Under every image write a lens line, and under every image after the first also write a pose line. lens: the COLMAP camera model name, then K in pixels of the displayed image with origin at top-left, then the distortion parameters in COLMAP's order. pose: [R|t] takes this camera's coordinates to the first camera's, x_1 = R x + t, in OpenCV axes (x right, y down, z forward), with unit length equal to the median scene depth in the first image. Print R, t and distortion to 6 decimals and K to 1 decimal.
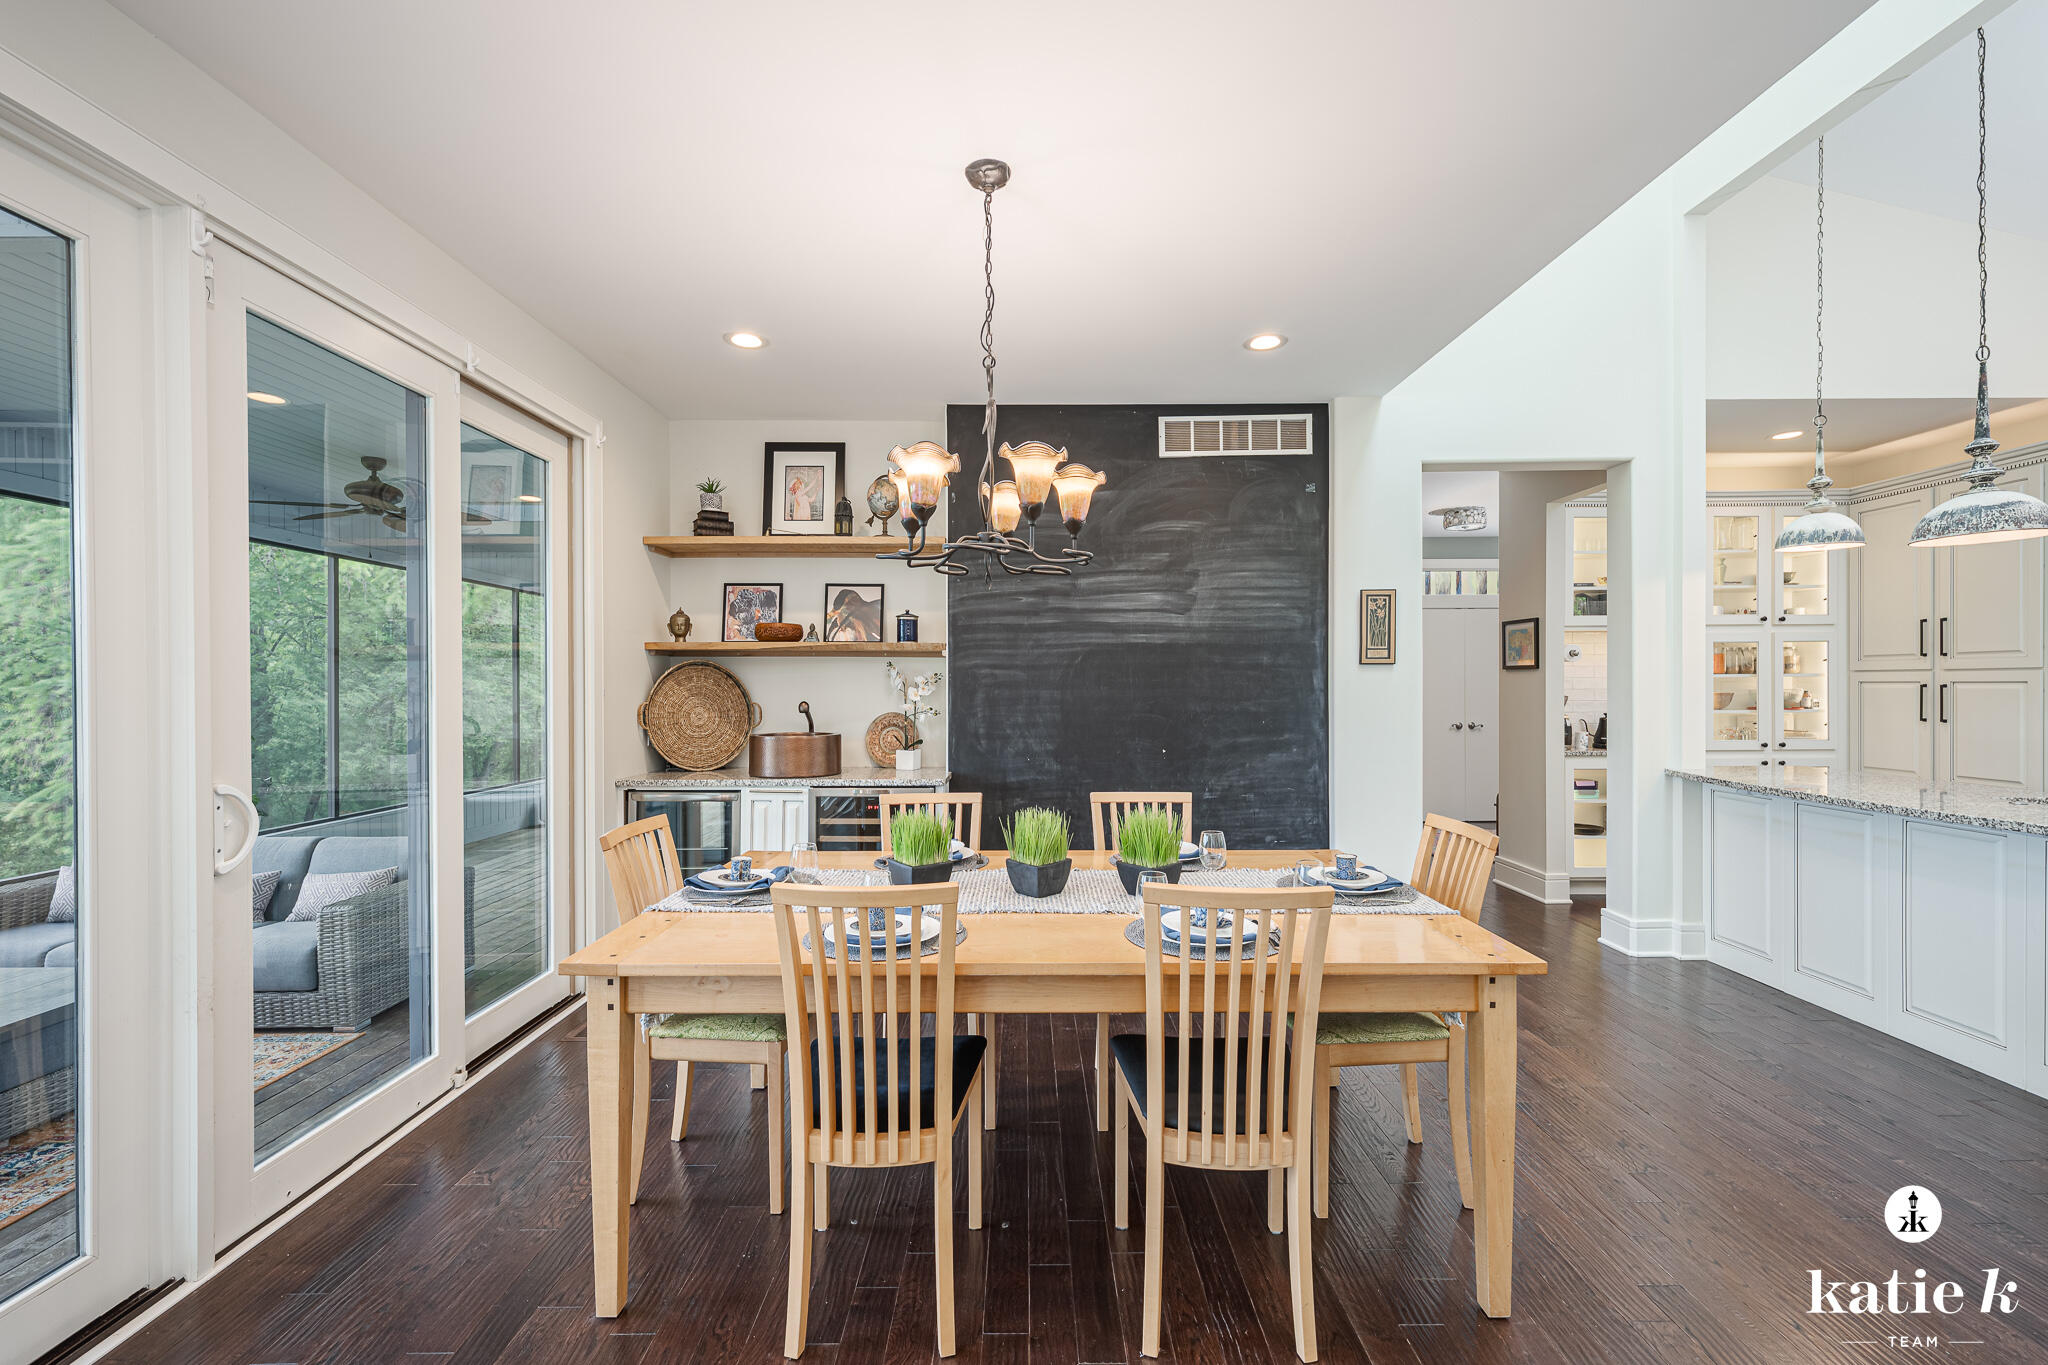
lens RADIAL K [[846.2, 0, 1014.6], [0, 846.2, 678.8], [0, 0, 1]] dist [0.002973, 0.001555]
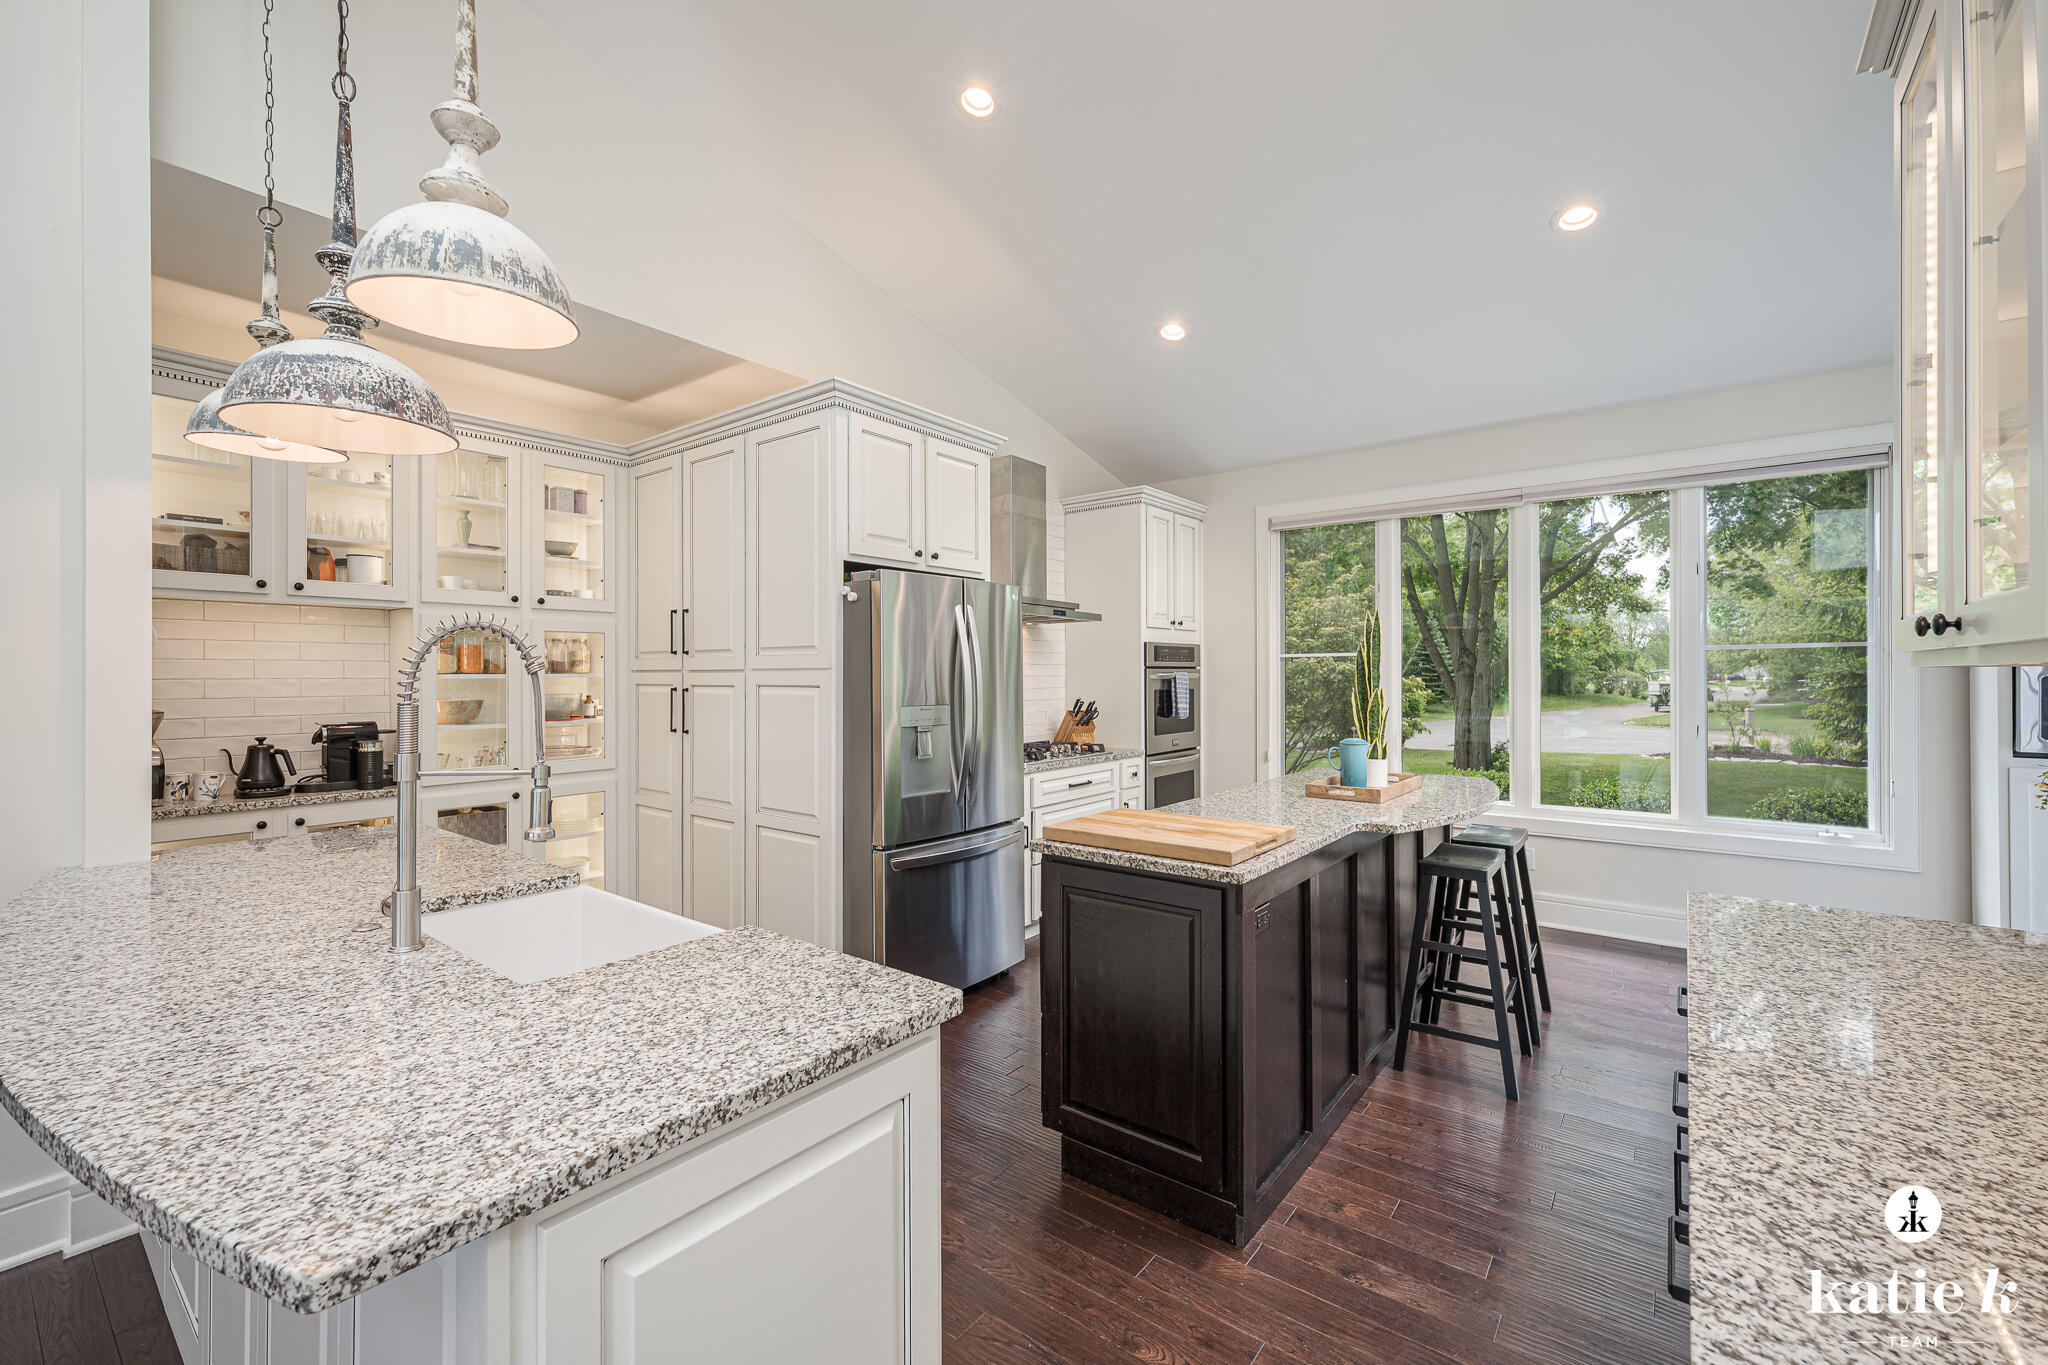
lens RADIAL K [[846.2, 0, 1042.5], [0, 846.2, 682.5], [0, 0, 1]] dist [0.002973, 0.001555]
pose [[0.604280, -0.004539, 0.796759, 0.699857], [-0.006109, 0.999928, 0.010330, -0.010821], [-0.796749, -0.011110, 0.604209, 0.231574]]
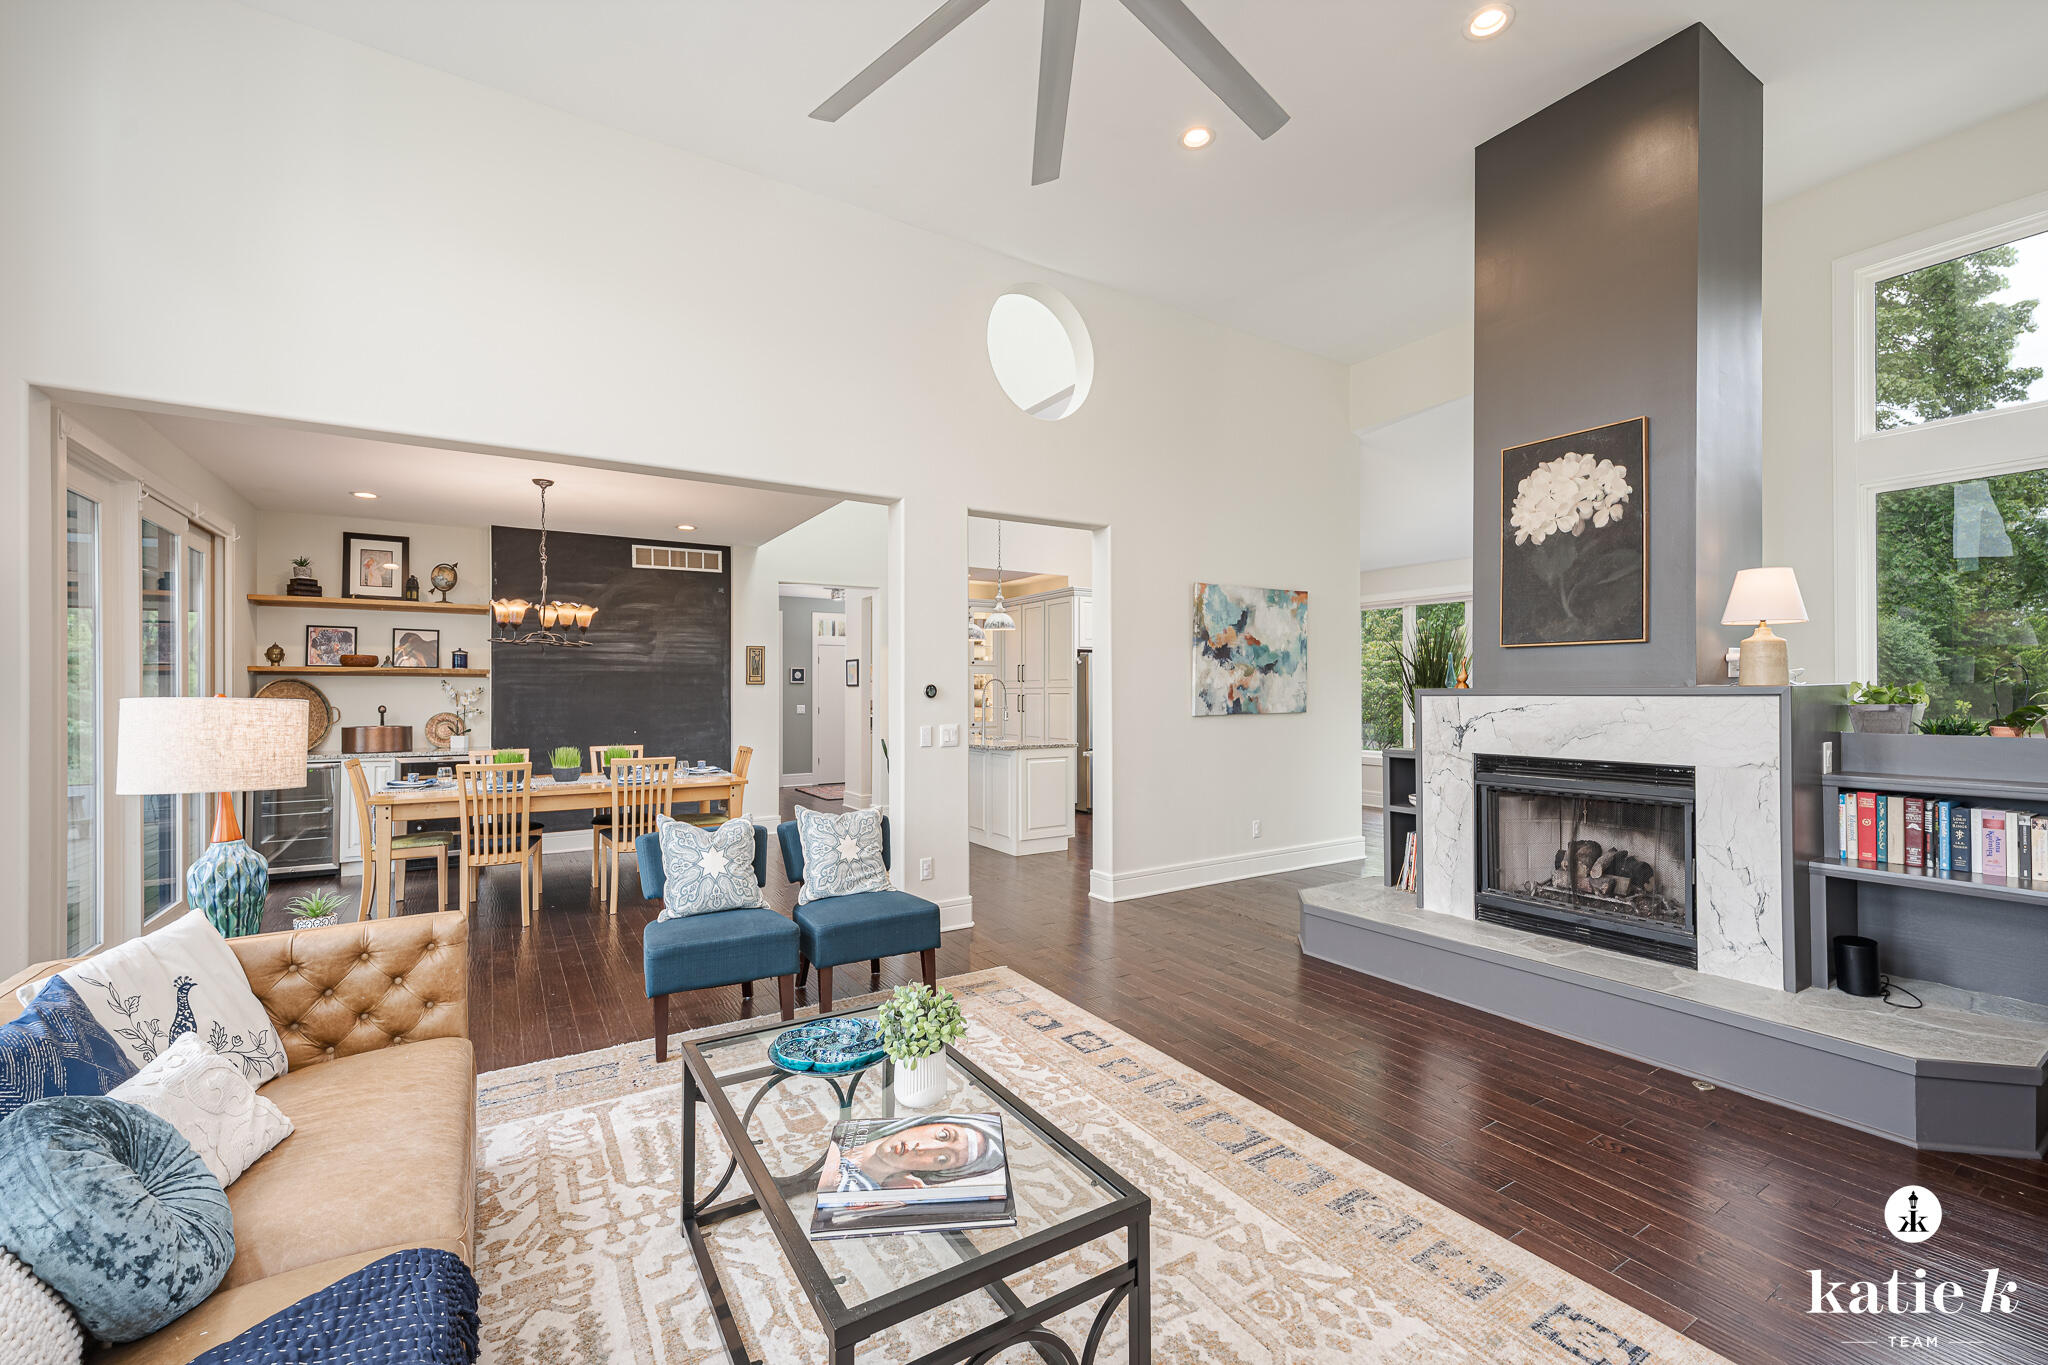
lens RADIAL K [[846.2, 0, 1036.6], [0, 846.2, 691.3], [0, 0, 1]] dist [0.002973, 0.001555]
pose [[0.836088, 0.002525, 0.548589, -0.094634], [-0.005475, 0.999978, 0.003741, -0.011338], [-0.548568, -0.006131, 0.836084, -0.945407]]
